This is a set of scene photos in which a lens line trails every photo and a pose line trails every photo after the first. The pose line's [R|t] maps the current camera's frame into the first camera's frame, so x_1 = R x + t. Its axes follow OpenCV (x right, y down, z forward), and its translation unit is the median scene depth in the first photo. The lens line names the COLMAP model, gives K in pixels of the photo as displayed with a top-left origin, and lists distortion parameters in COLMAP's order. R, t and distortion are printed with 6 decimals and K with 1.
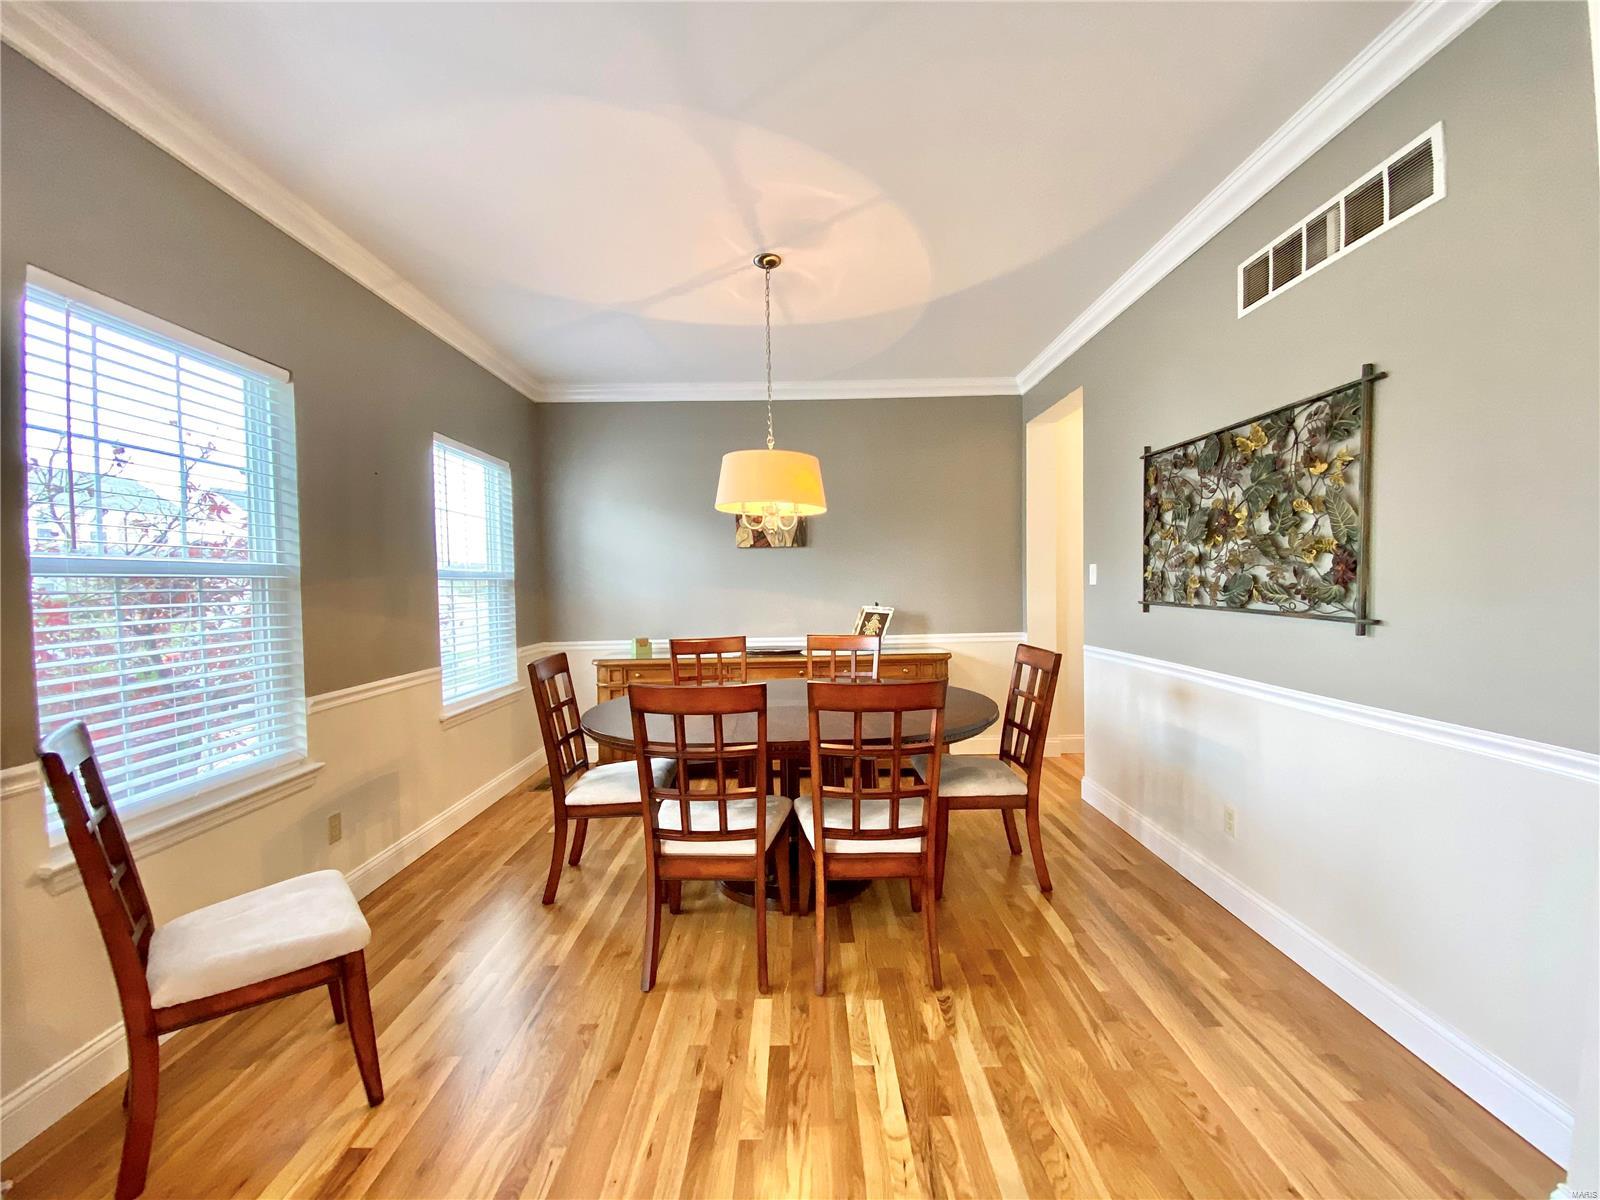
lens RADIAL K [[649.3, 0, 809.6], [0, 649.3, 601.4], [0, 0, 1]] dist [0.073076, -0.048245]
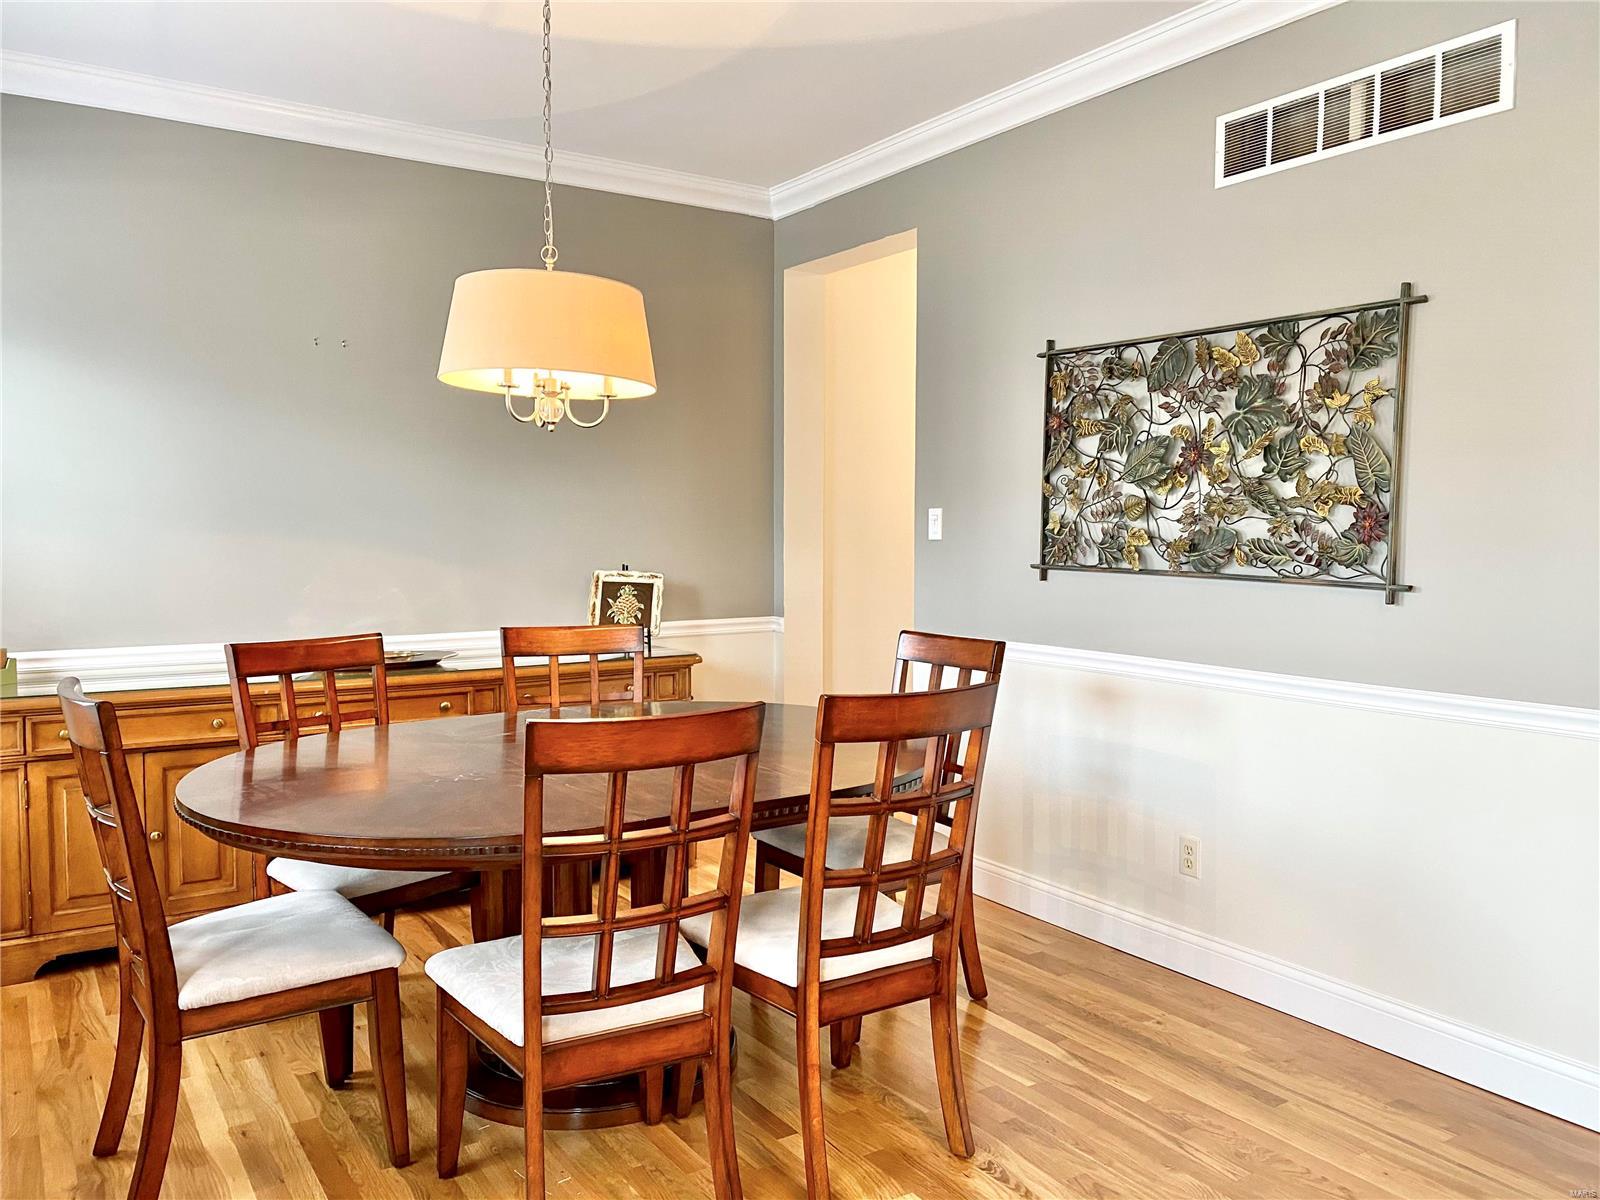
lens RADIAL K [[1243.9, 0, 793.5], [0, 1243.9, 589.2], [0, 0, 1]] dist [0.080818, -0.104392]
pose [[0.841470, -0.005316, 0.540278, -0.540199], [-0.003808, 0.999868, 0.015770, 0.007779], [-0.540290, -0.015328, 0.841339, 0.055211]]
